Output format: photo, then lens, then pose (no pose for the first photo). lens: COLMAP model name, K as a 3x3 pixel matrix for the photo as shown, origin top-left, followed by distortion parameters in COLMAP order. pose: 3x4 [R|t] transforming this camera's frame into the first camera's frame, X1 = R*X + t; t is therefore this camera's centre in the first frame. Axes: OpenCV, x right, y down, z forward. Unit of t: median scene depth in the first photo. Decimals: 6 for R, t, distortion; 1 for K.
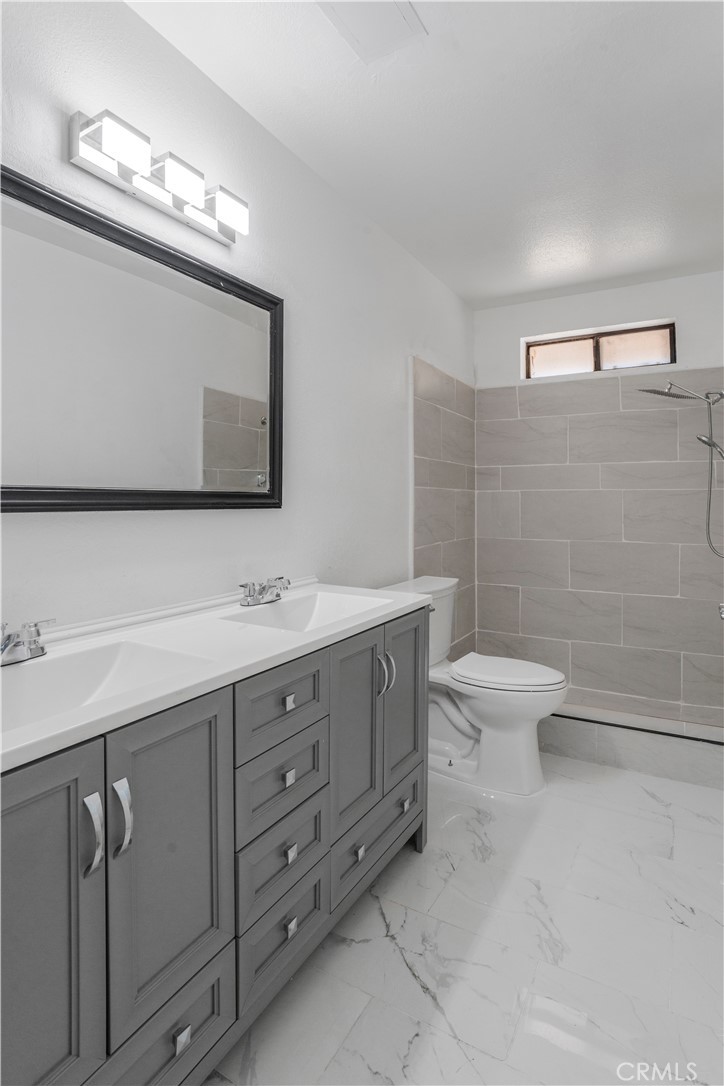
lens RADIAL K [[559.4, 0, 361.0], [0, 559.4, 498.4], [0, 0, 1]] dist [-0.061978, 0.000957]
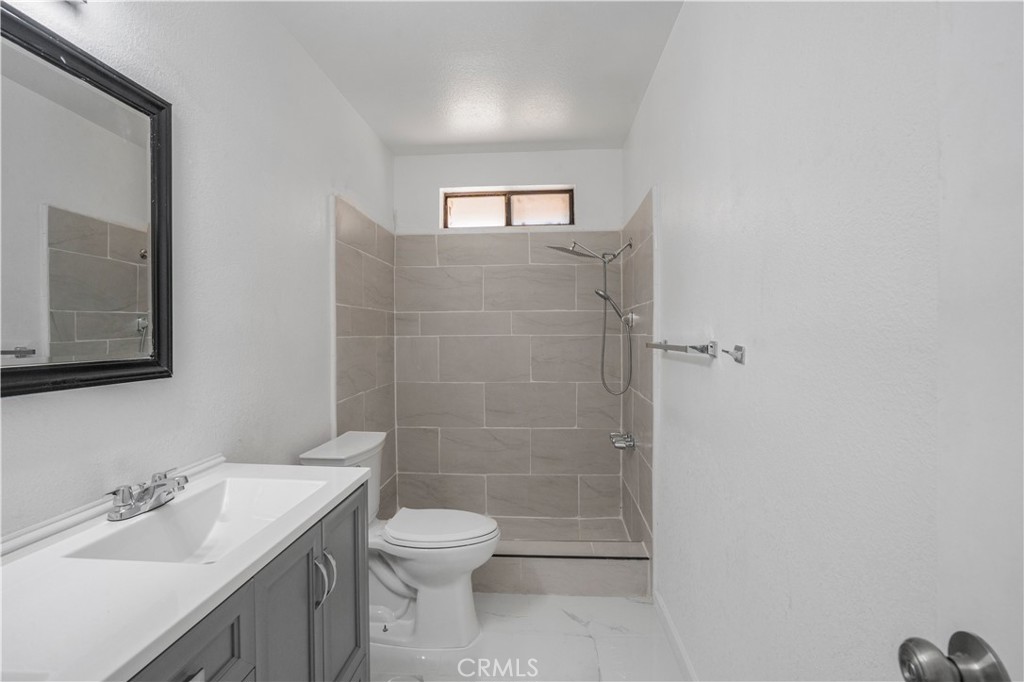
lens RADIAL K [[510.1, 0, 511.7], [0, 510.1, 338.2], [0, 0, 1]] dist [-0.062130, 0.032898]
pose [[0.895126, -0.011764, 0.445658, -0.020940], [0.006266, 0.999885, 0.013808, -0.031314], [-0.445769, -0.009567, 0.895097, 0.128380]]
